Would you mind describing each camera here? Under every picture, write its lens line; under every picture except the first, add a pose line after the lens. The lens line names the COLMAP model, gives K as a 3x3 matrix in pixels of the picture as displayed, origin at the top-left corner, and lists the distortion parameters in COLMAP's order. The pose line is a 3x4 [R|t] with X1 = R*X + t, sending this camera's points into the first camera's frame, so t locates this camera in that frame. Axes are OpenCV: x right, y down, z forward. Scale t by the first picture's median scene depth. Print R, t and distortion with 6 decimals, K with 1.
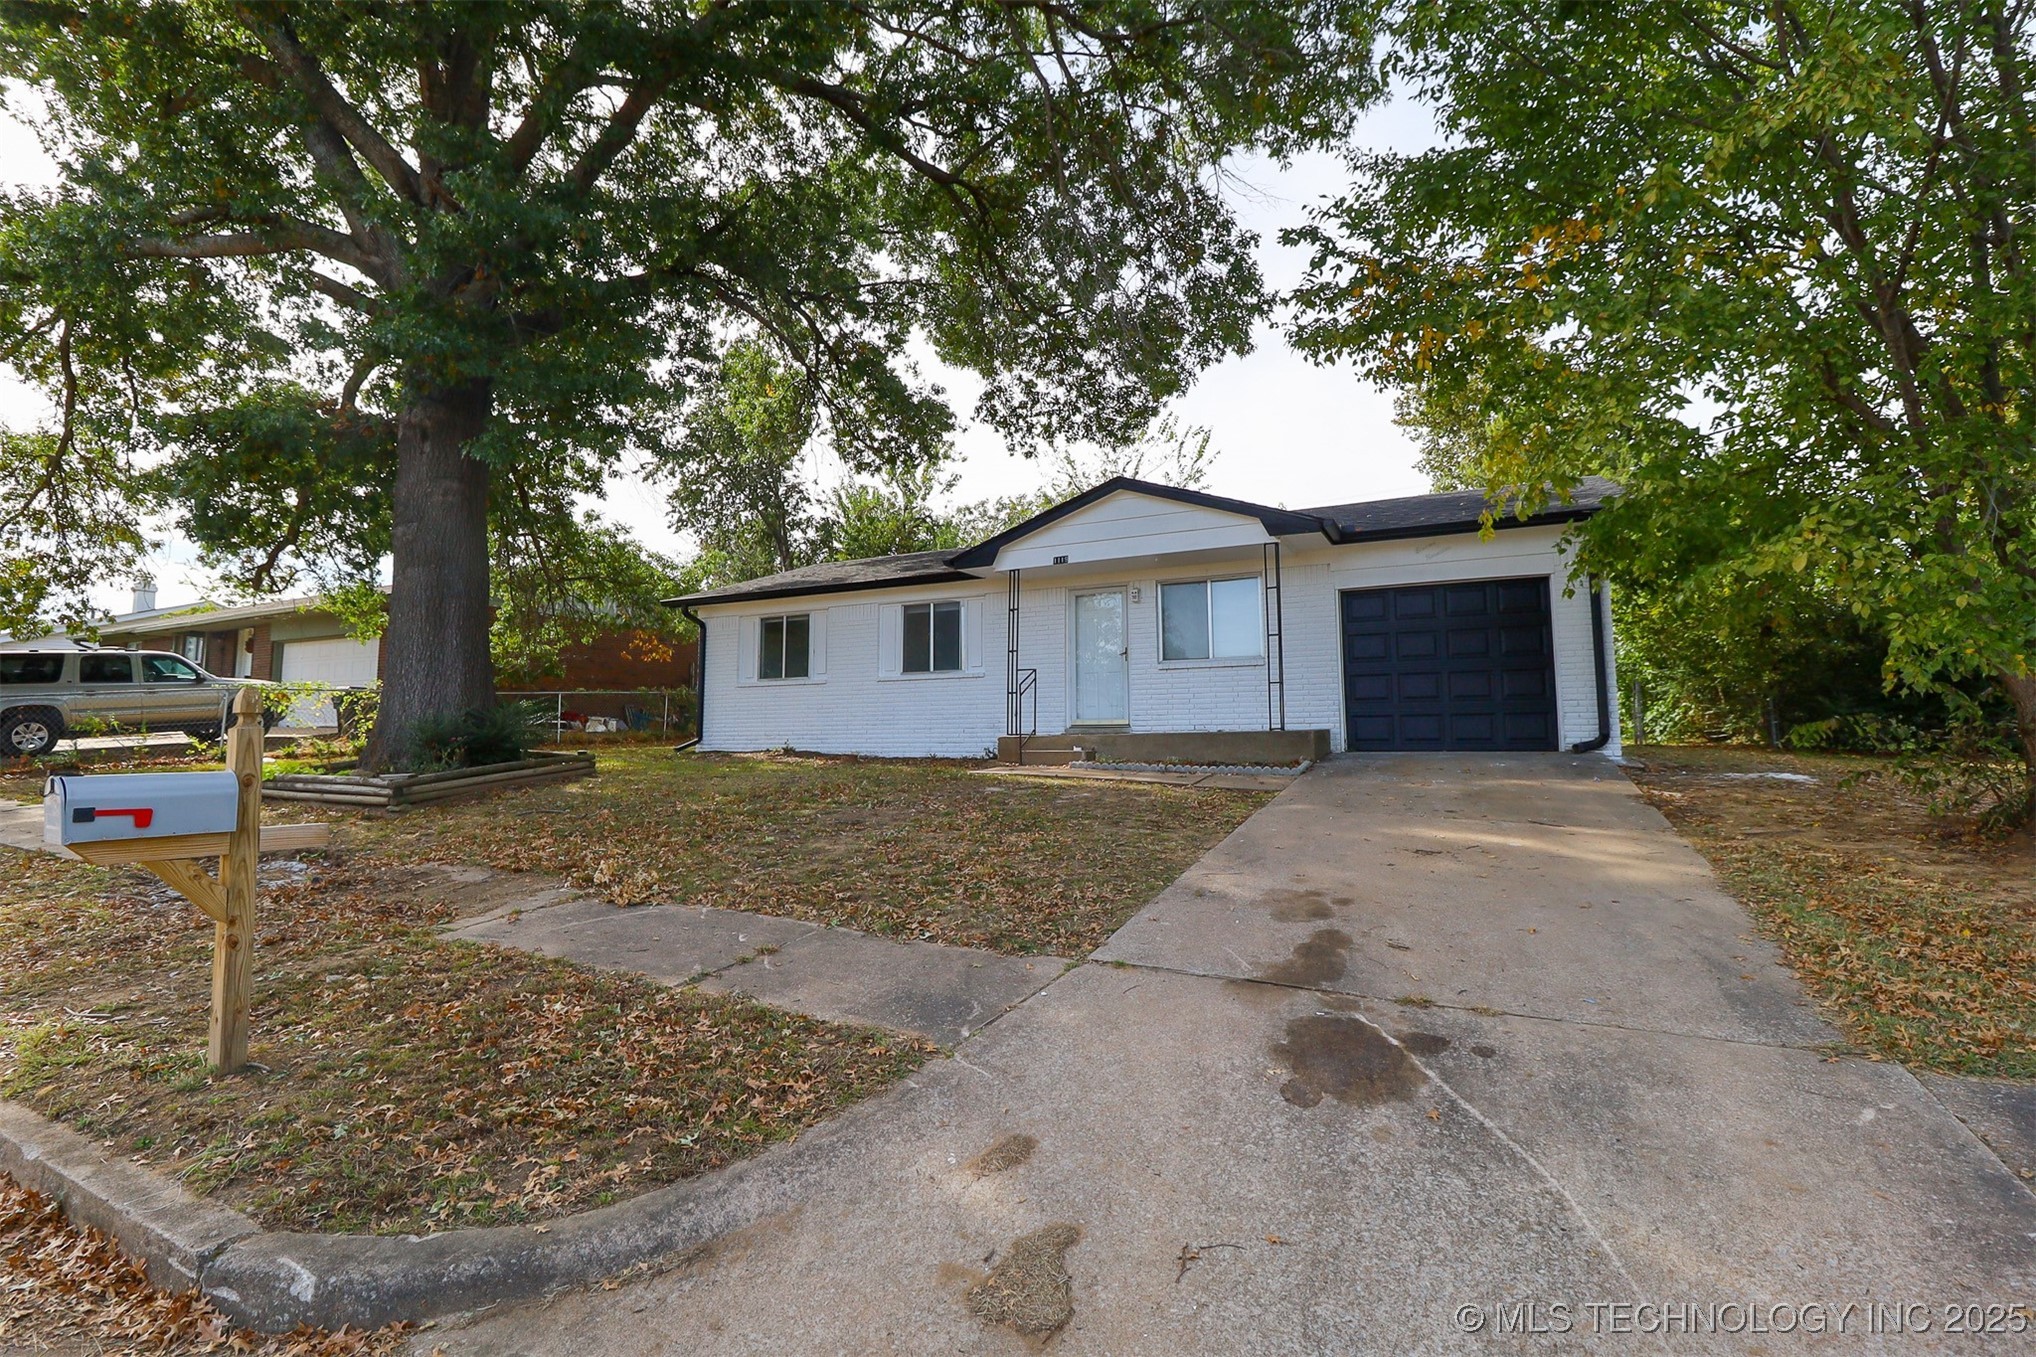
lens RADIAL K [[931.4, 0, 1023.3], [0, 931.4, 647.8], [0, 0, 1]] dist [0.000717, -0.010803]
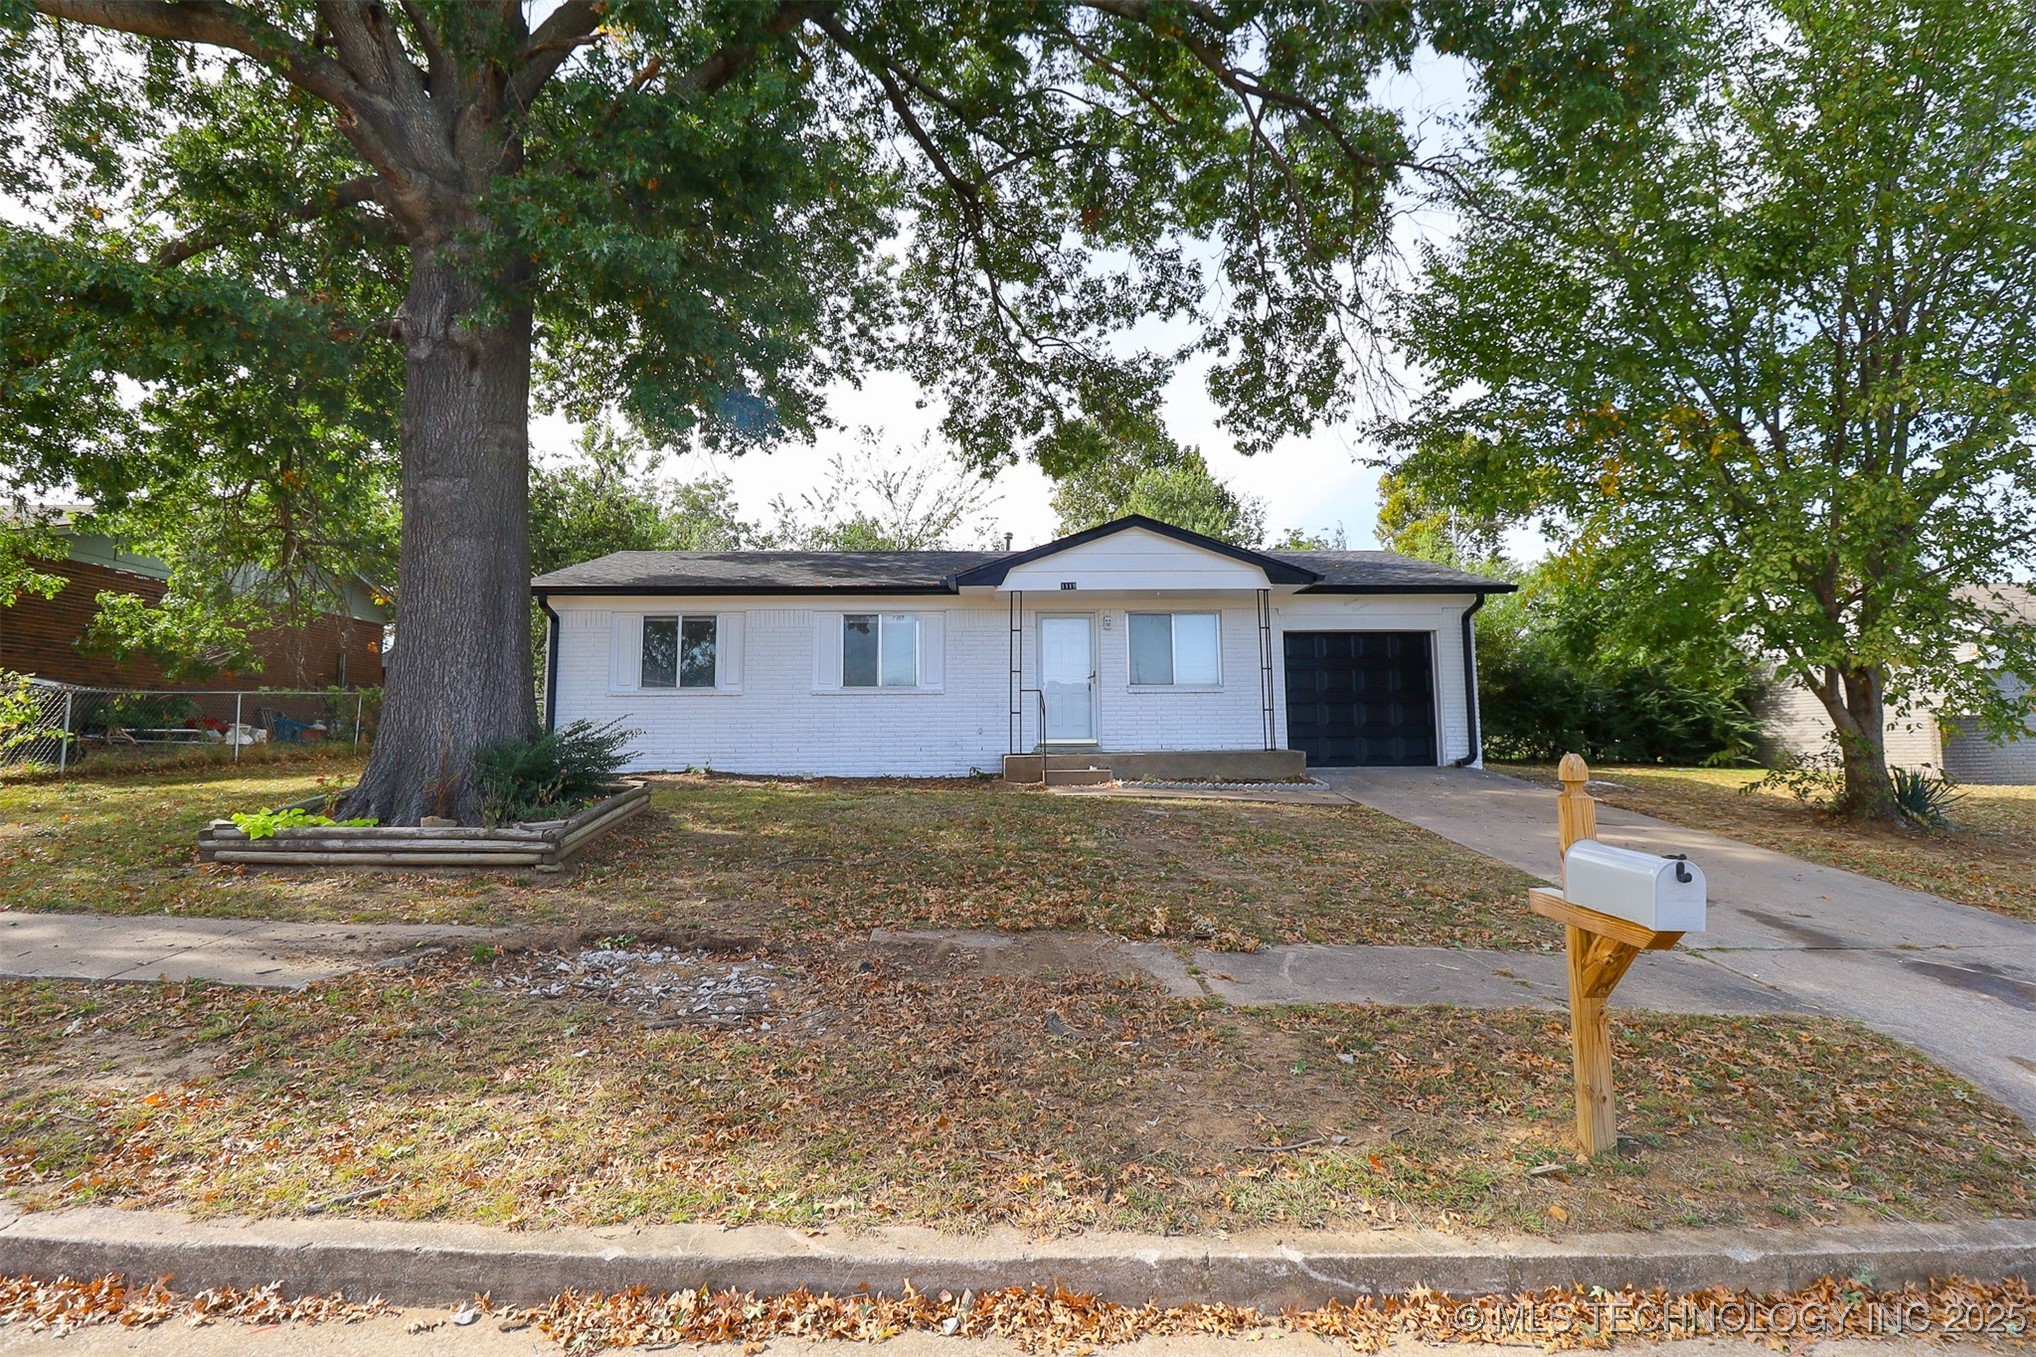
lens RADIAL K [[931.4, 0, 1023.3], [0, 931.4, 647.8], [0, 0, 1]] dist [0.000717, -0.010803]
pose [[0.877621, 0.047645, 0.476981, -0.417333], [-0.046272, 0.998822, -0.014633, -0.006676], [-0.477116, -0.009229, 0.878792, 0.094270]]
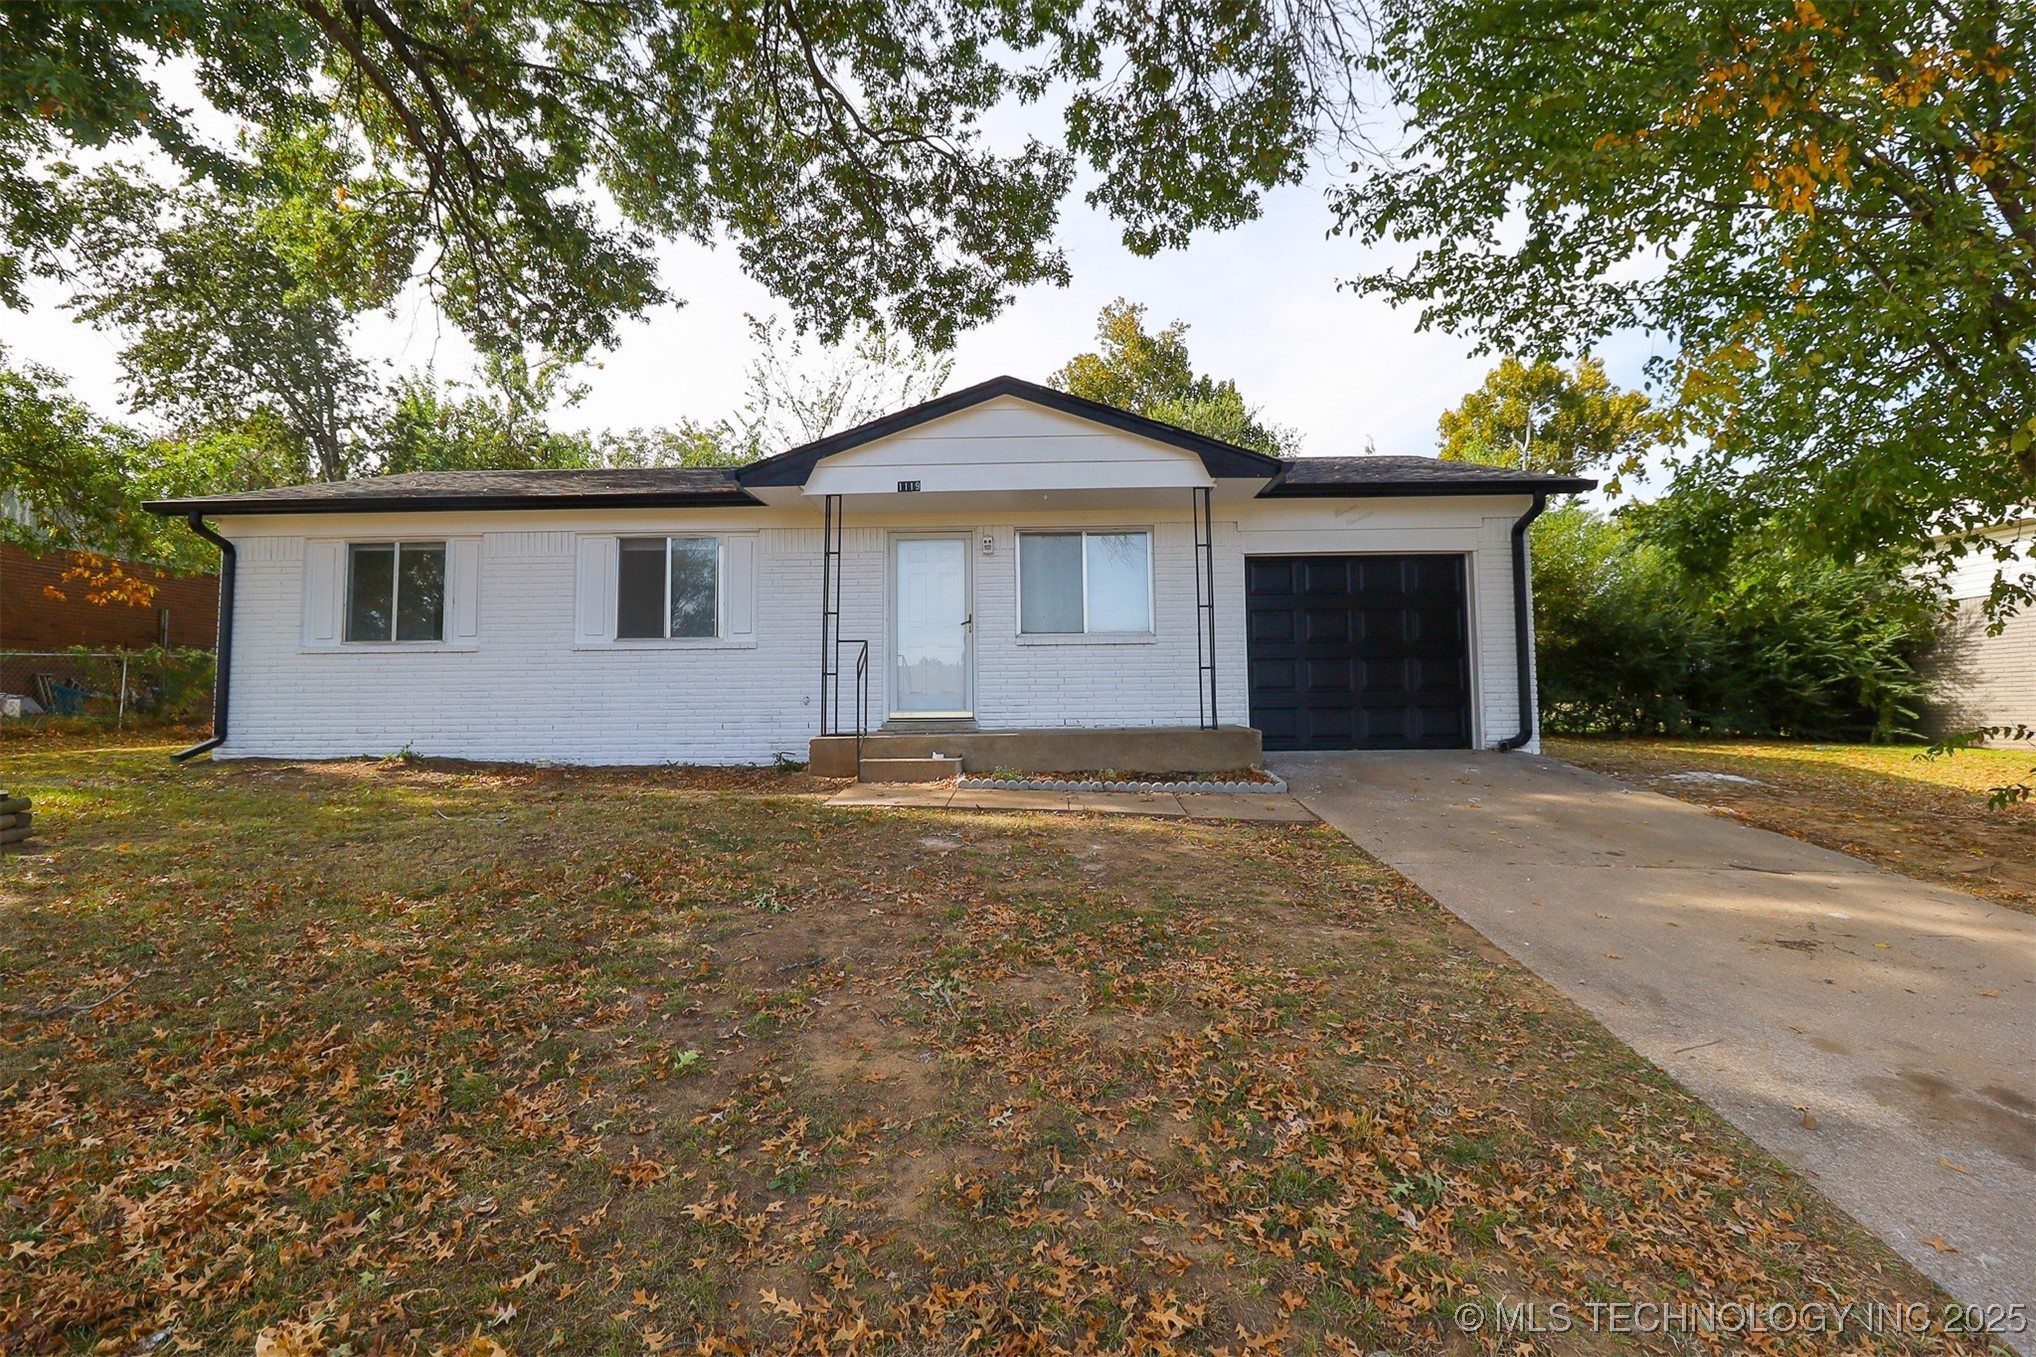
lens RADIAL K [[931.4, 0, 1023.3], [0, 931.4, 647.8], [0, 0, 1]] dist [0.000717, -0.010803]
pose [[0.906405, 0.023973, 0.421729, -0.146665], [-0.038690, 0.998903, 0.026374, 0.004419], [-0.420634, -0.040222, 0.906338, 0.272346]]
